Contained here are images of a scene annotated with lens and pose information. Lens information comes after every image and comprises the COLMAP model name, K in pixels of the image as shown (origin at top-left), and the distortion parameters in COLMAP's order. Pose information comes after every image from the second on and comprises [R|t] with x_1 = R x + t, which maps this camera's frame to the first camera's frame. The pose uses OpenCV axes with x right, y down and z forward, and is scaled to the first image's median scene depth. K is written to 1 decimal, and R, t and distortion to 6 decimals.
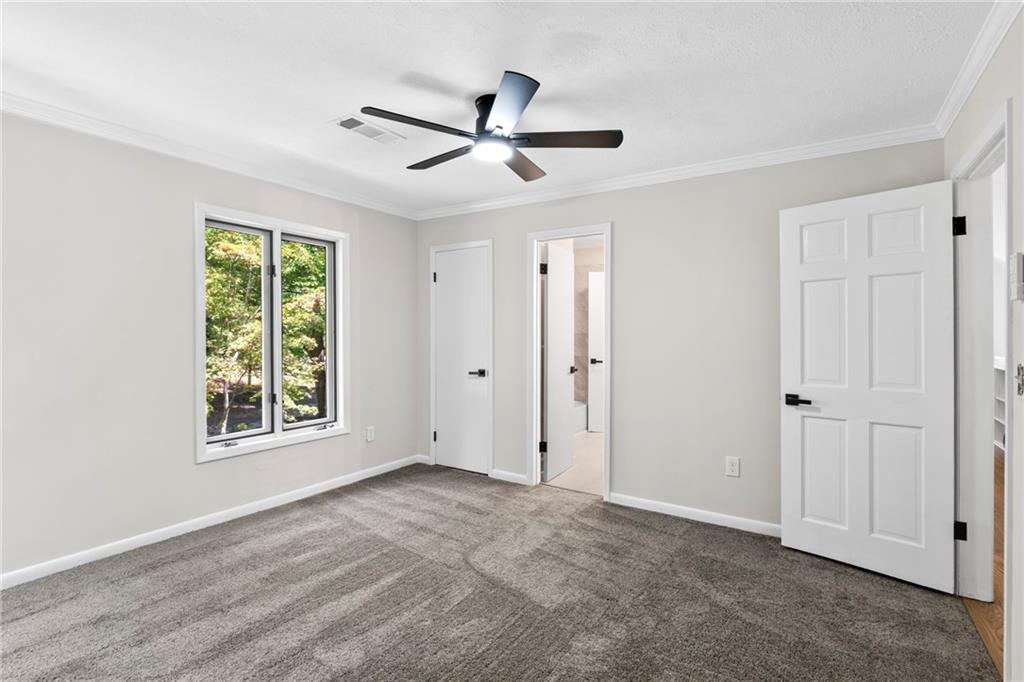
lens RADIAL K [[487.0, 0, 516.2], [0, 487.0, 332.5], [0, 0, 1]] dist [0.000345, 0.000949]
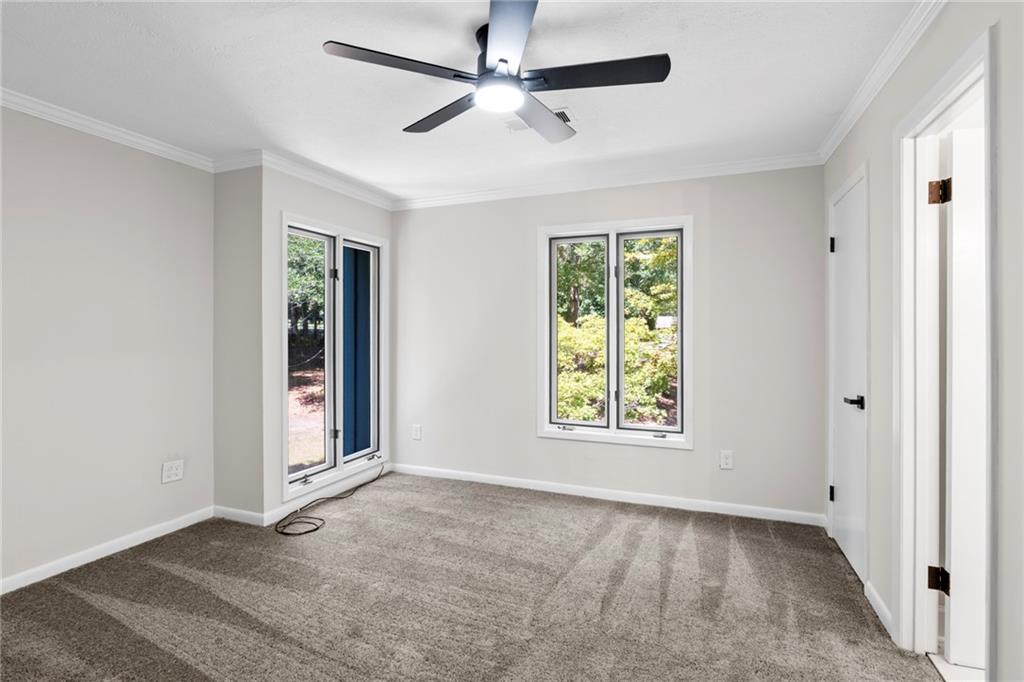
lens RADIAL K [[487.0, 0, 516.2], [0, 487.0, 332.5], [0, 0, 1]] dist [0.000345, 0.000949]
pose [[0.238300, 0.000173, -0.971191, 0.446704], [-0.014092, 0.999895, -0.003280, 0.010394], [0.971089, 0.014468, 0.238278, 0.550958]]
